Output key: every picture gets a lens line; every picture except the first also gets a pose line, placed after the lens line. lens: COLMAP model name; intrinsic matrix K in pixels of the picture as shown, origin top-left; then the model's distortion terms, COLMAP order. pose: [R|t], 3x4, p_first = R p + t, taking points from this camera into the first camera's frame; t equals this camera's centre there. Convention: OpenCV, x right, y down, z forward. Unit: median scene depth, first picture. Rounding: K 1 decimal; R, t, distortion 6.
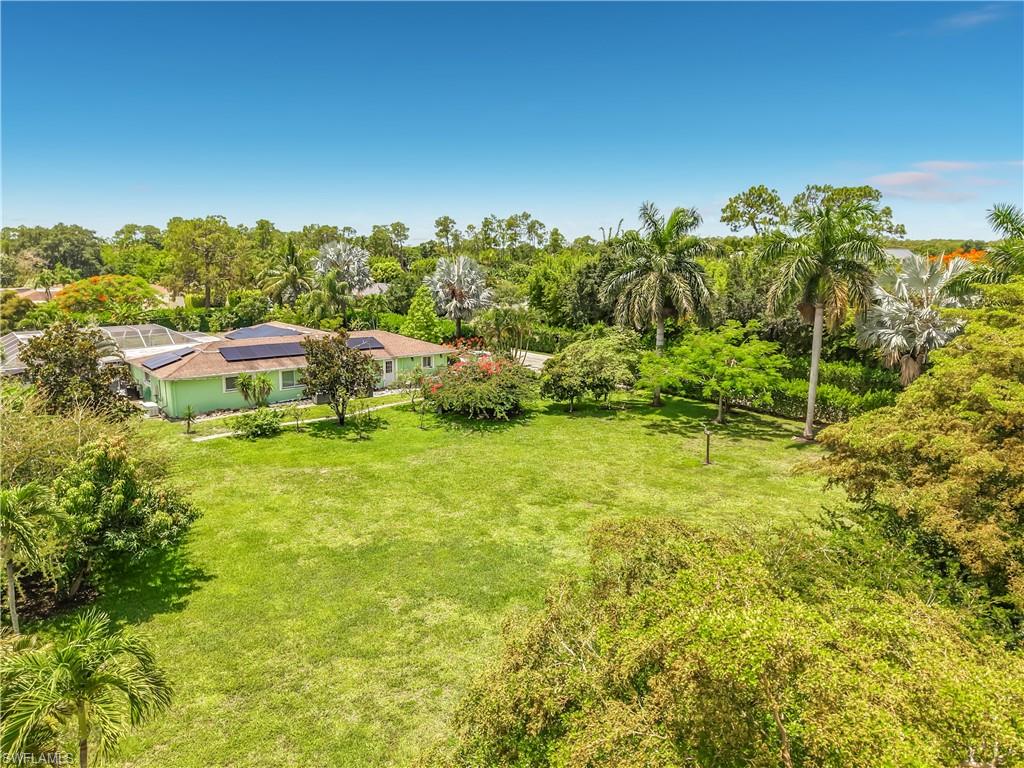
lens RADIAL K [[702.7, 0, 512.0], [0, 702.7, 384.0], [0, 0, 1]] dist [0.050808, -0.058427]
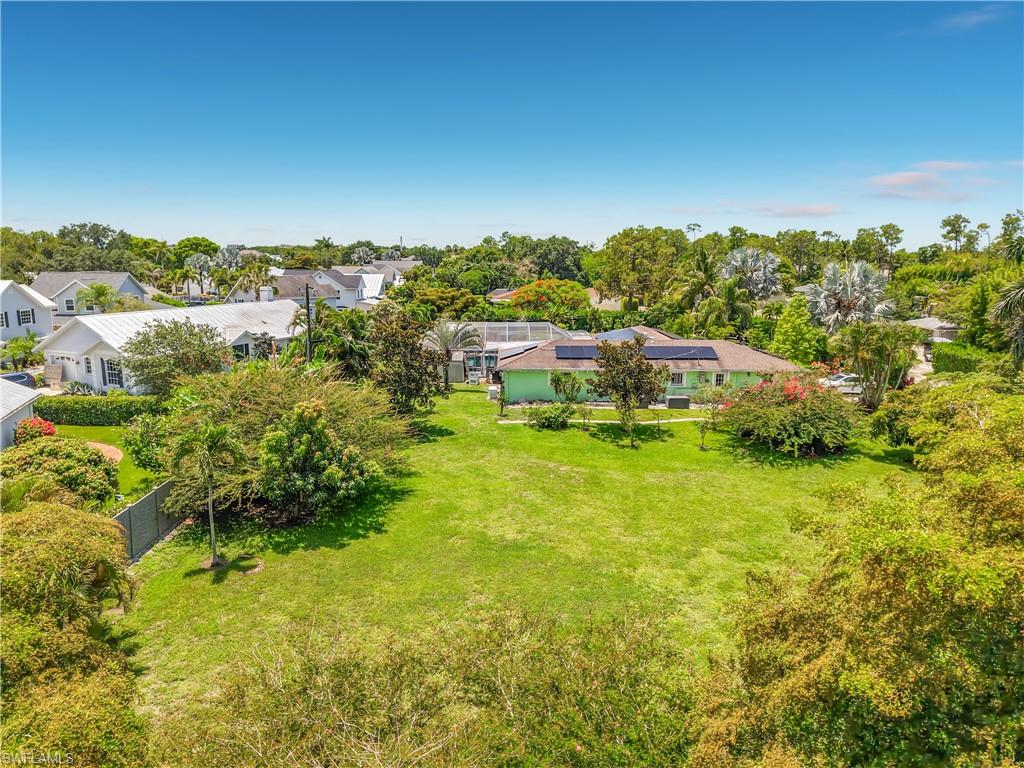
lens RADIAL K [[702.7, 0, 512.0], [0, 702.7, 384.0], [0, 0, 1]] dist [0.050808, -0.058427]
pose [[0.756768, 0.113127, -0.643820, 0.157849], [-0.119373, 0.992266, 0.034039, -0.012678], [0.642692, 0.051095, 0.764419, 0.075239]]
